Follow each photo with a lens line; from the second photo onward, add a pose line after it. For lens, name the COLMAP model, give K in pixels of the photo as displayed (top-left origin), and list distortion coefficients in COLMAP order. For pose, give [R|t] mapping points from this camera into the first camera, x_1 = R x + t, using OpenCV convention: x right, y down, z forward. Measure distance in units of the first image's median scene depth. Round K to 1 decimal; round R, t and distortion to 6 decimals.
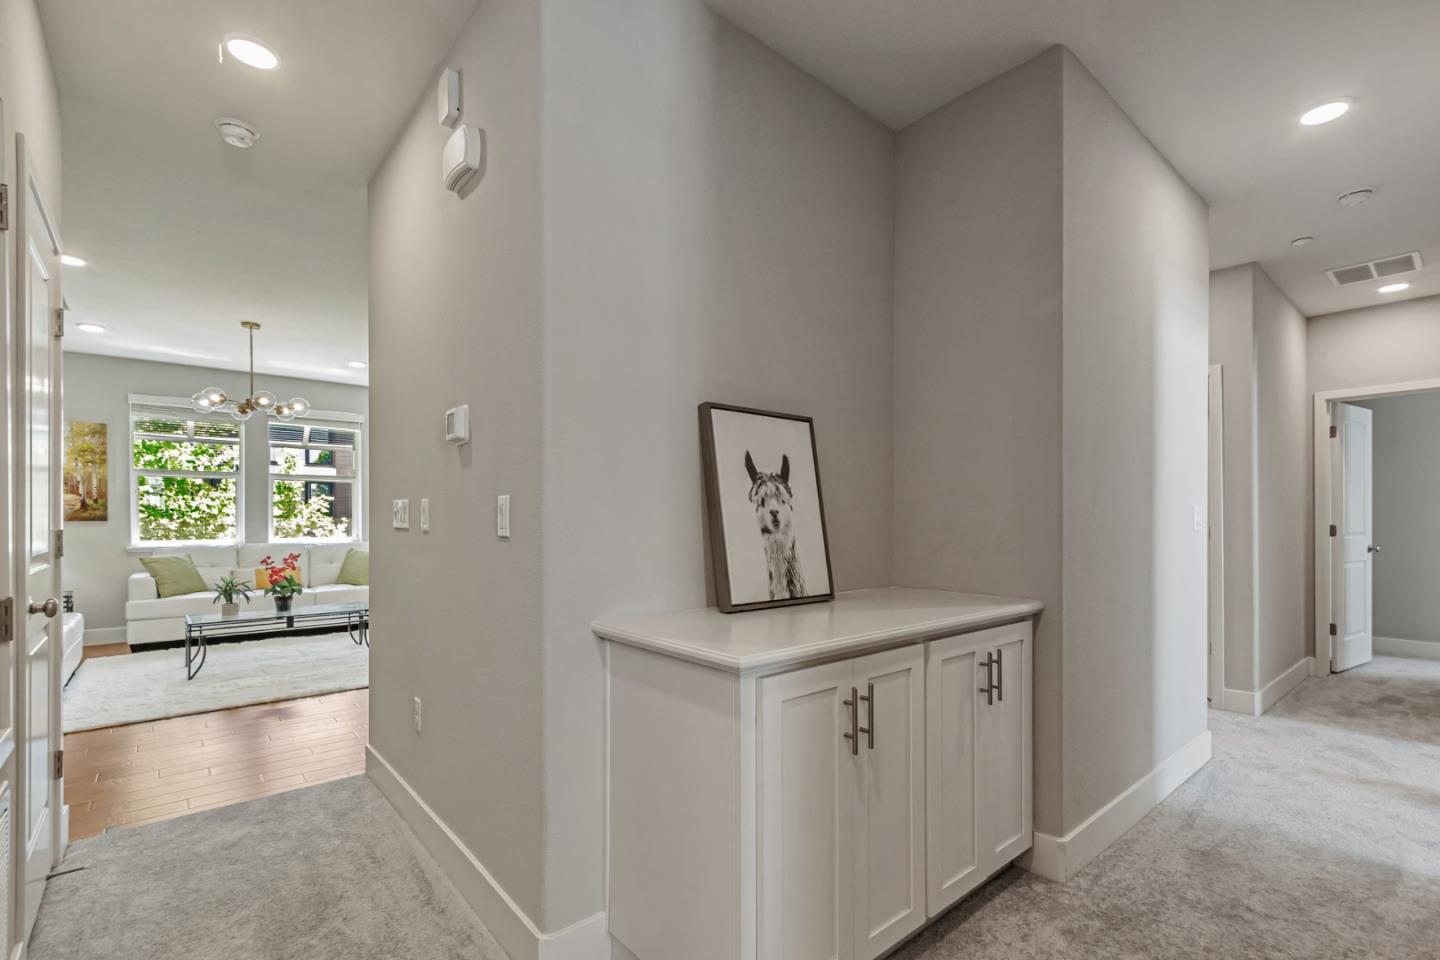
lens RADIAL K [[670.3, 0, 723.3], [0, 670.3, 515.9], [0, 0, 1]] dist [0.015708, -0.000547]
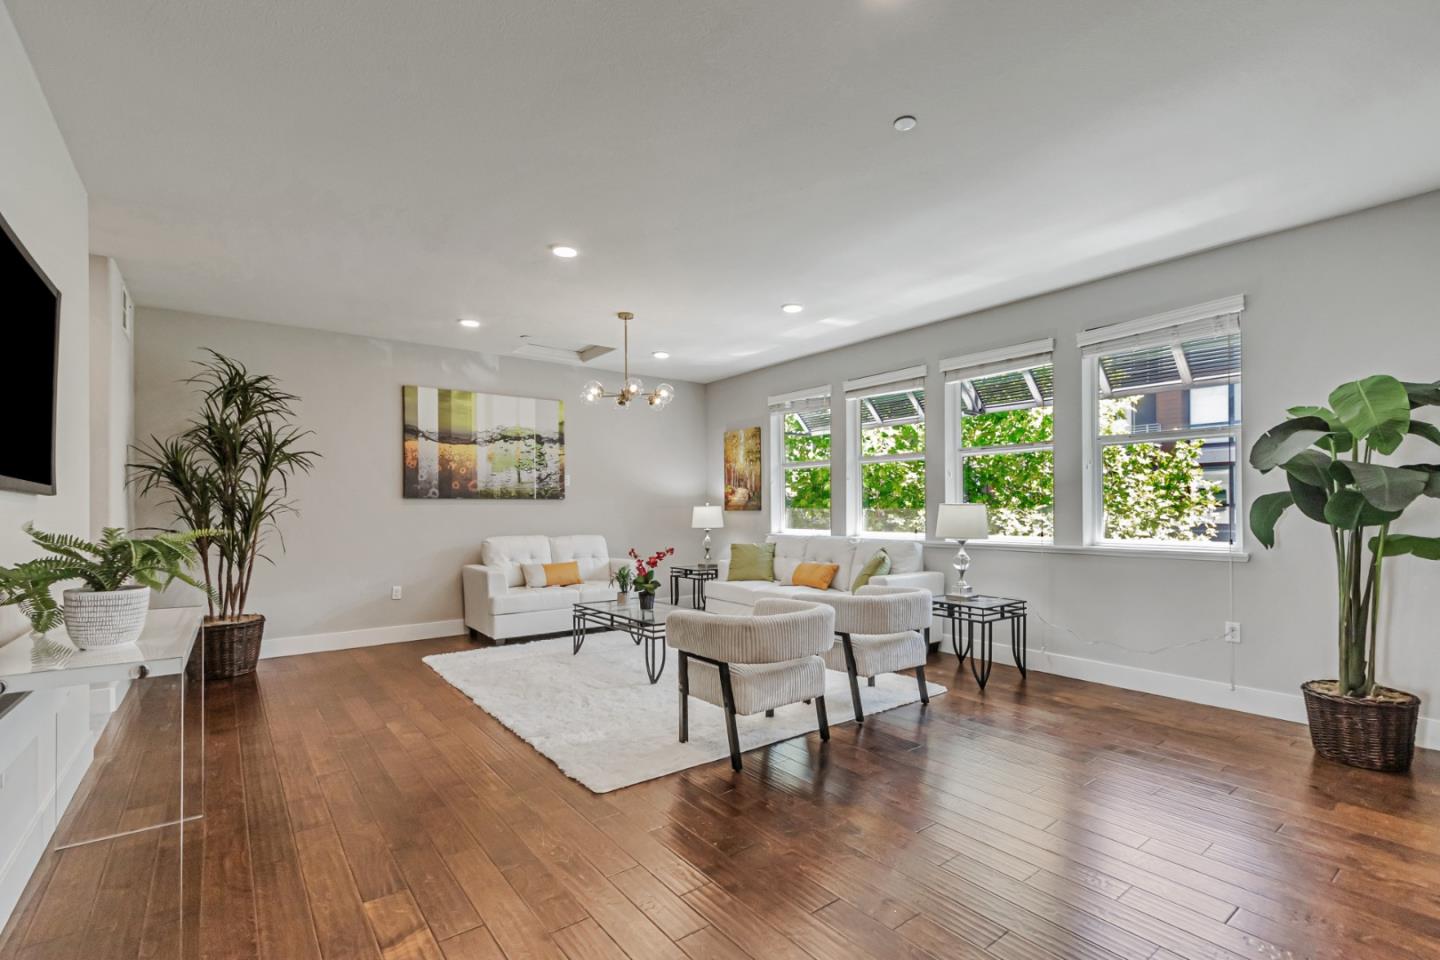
lens RADIAL K [[655.6, 0, 715.3], [0, 655.6, 507.2], [0, 0, 1]] dist [0.012407, -0.000696]
pose [[-0.067520, 0.001116, -0.997717, 0.216230], [0.006119, 0.999981, 0.000705, 0.000579], [0.997699, -0.006057, -0.067525, 1.013322]]
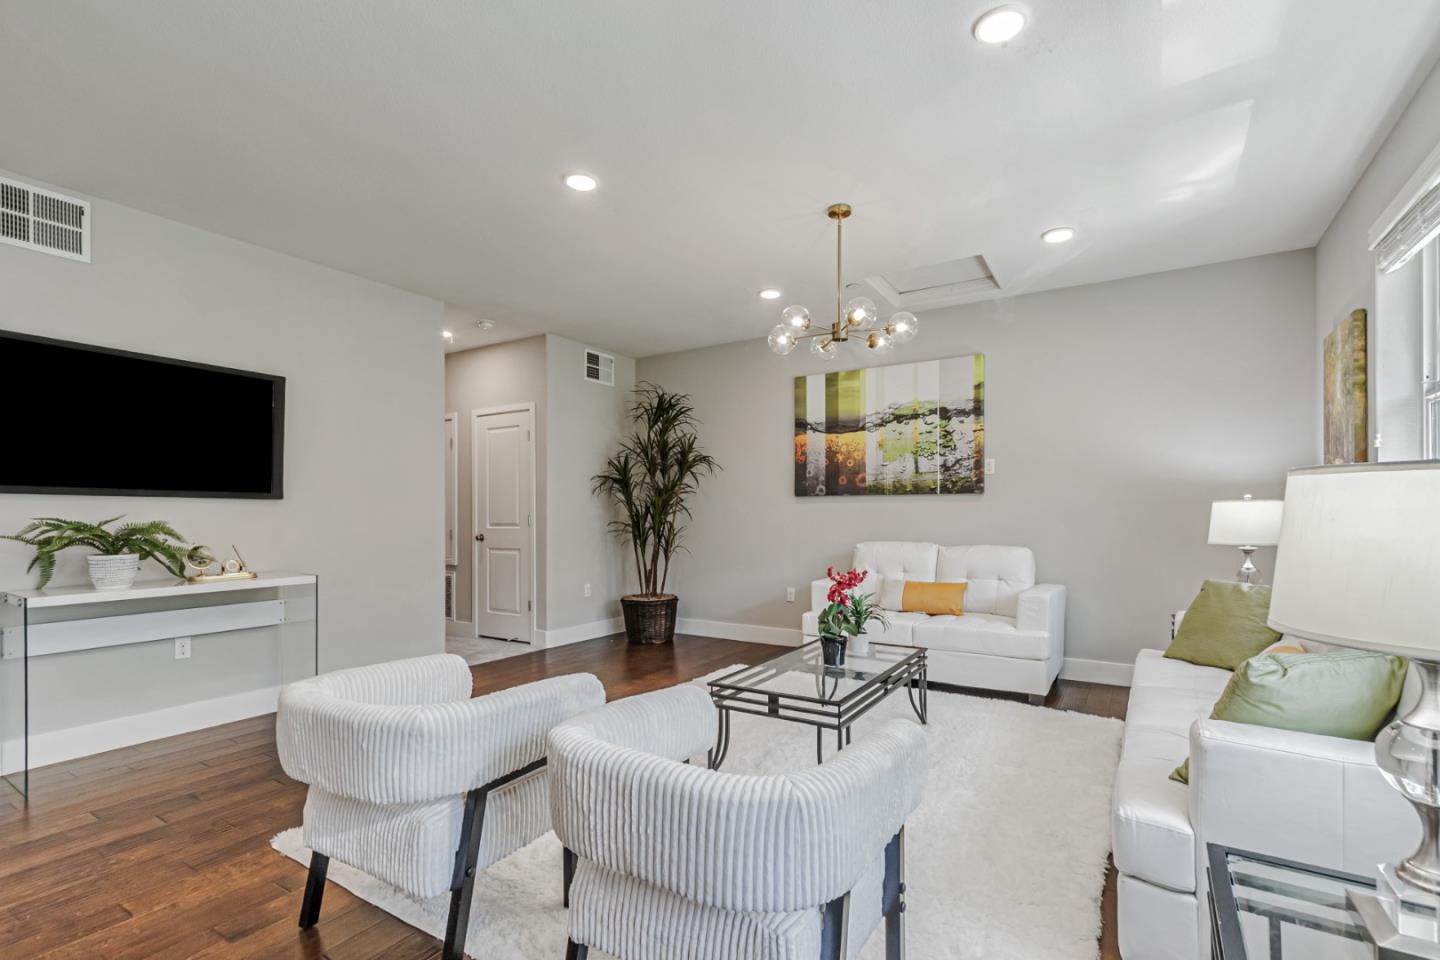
lens RADIAL K [[655.6, 0, 715.3], [0, 655.6, 507.2], [0, 0, 1]] dist [0.012407, -0.000696]
pose [[-0.957906, 0.000863, -0.287081, -0.337687], [0.003503, 0.999956, -0.008684, 0.008379], [0.287061, -0.009324, -0.957867, 1.335116]]
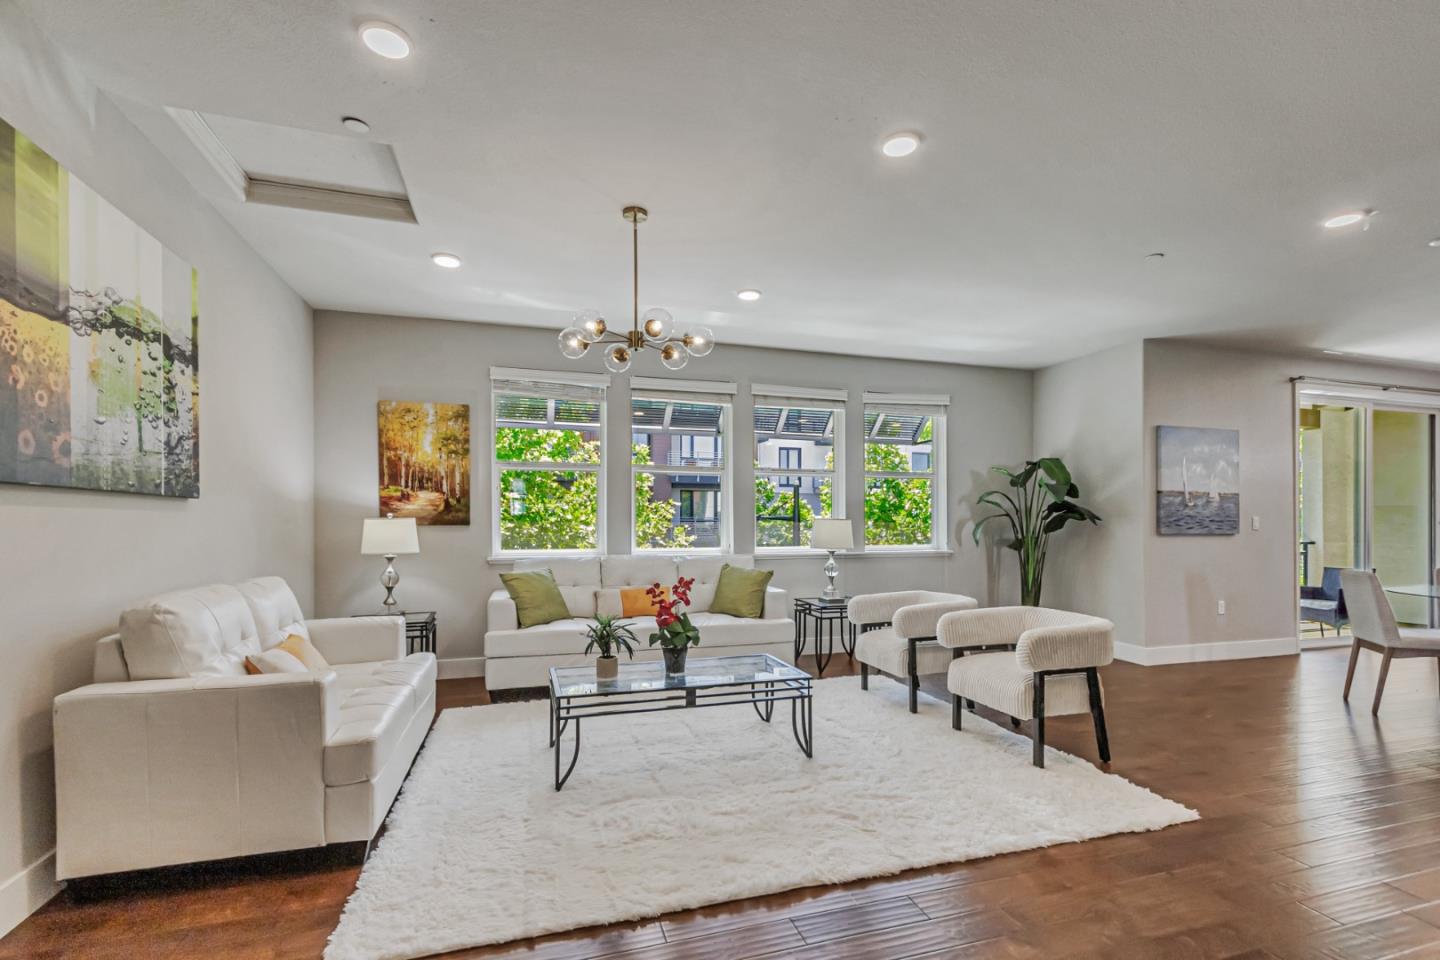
lens RADIAL K [[670.3, 0, 723.3], [0, 670.3, 515.9], [0, 0, 1]] dist [0.015708, -0.000547]
pose [[0.918935, -0.001824, -0.394404, -0.321033], [-0.001857, 0.999958, -0.008953, 0.002798], [0.394404, 0.008960, 0.918894, 0.391863]]
